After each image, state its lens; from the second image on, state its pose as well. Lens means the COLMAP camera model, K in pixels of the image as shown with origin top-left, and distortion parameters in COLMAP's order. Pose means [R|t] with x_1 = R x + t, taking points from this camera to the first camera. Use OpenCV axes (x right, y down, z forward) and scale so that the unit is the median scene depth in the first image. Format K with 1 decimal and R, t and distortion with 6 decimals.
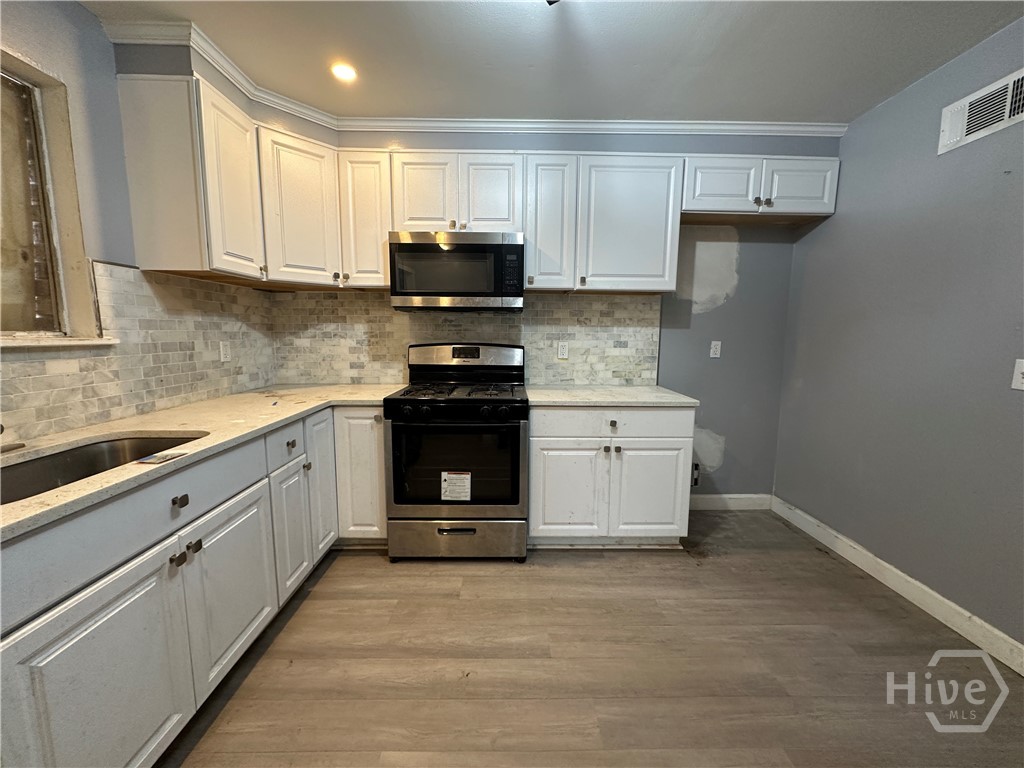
lens RADIAL K [[407.0, 0, 512.0], [0, 407.0, 384.0], [0, 0, 1]] dist [-0.003033, -0.000627]
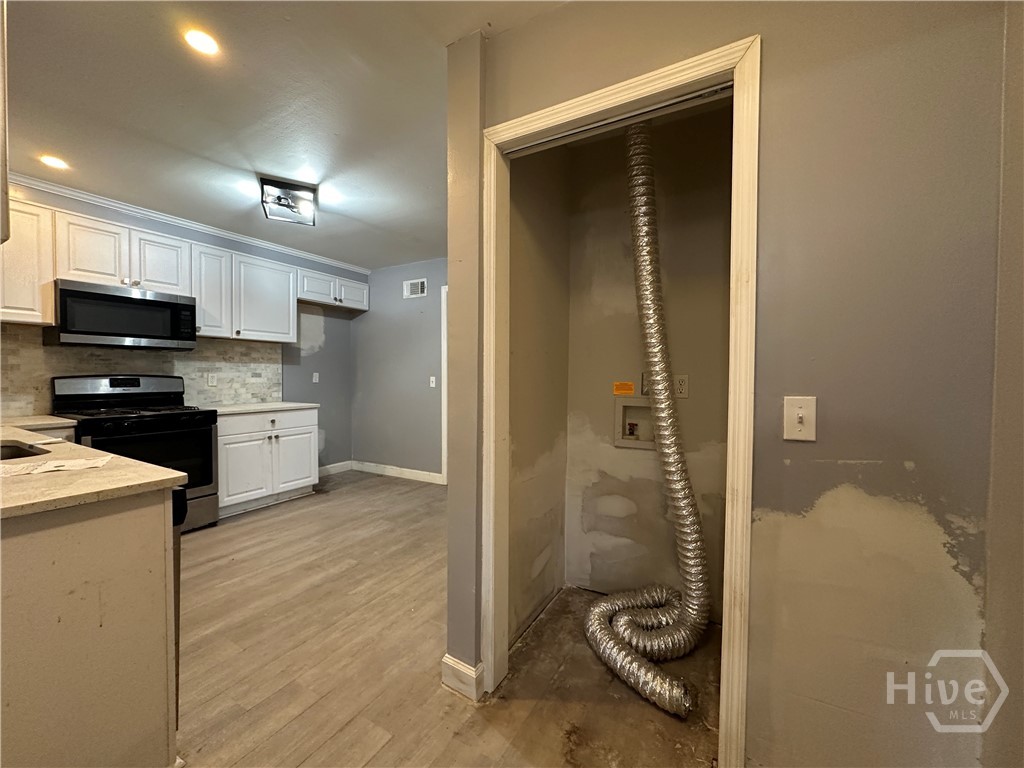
lens RADIAL K [[407.0, 0, 512.0], [0, 407.0, 384.0], [0, 0, 1]] dist [-0.003033, -0.000627]
pose [[0.510132, -0.026223, 0.859697, -0.619708], [0.107159, 0.993685, -0.033276, 0.097354], [-0.853395, 0.109099, 0.509720, -0.632900]]
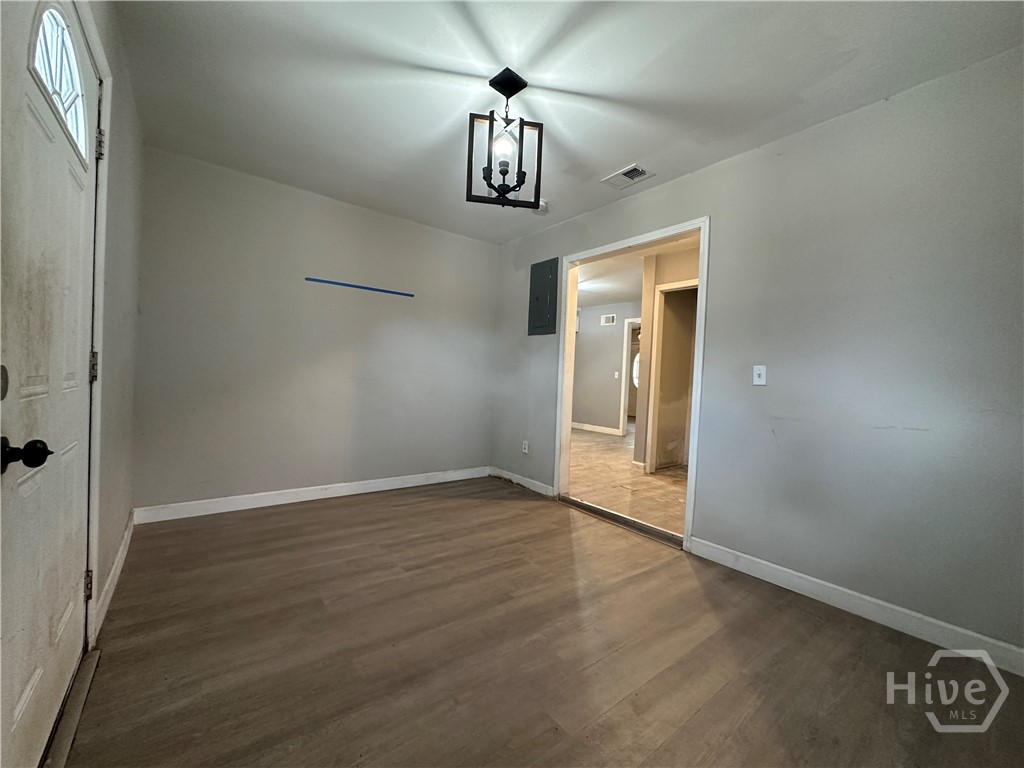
lens RADIAL K [[407.0, 0, 512.0], [0, 407.0, 384.0], [0, 0, 1]] dist [-0.003033, -0.000627]
pose [[0.792771, 0.025902, 0.608969, -1.772775], [0.033295, 0.995765, -0.085698, 0.301709], [-0.608609, 0.088214, 0.788551, -1.368229]]
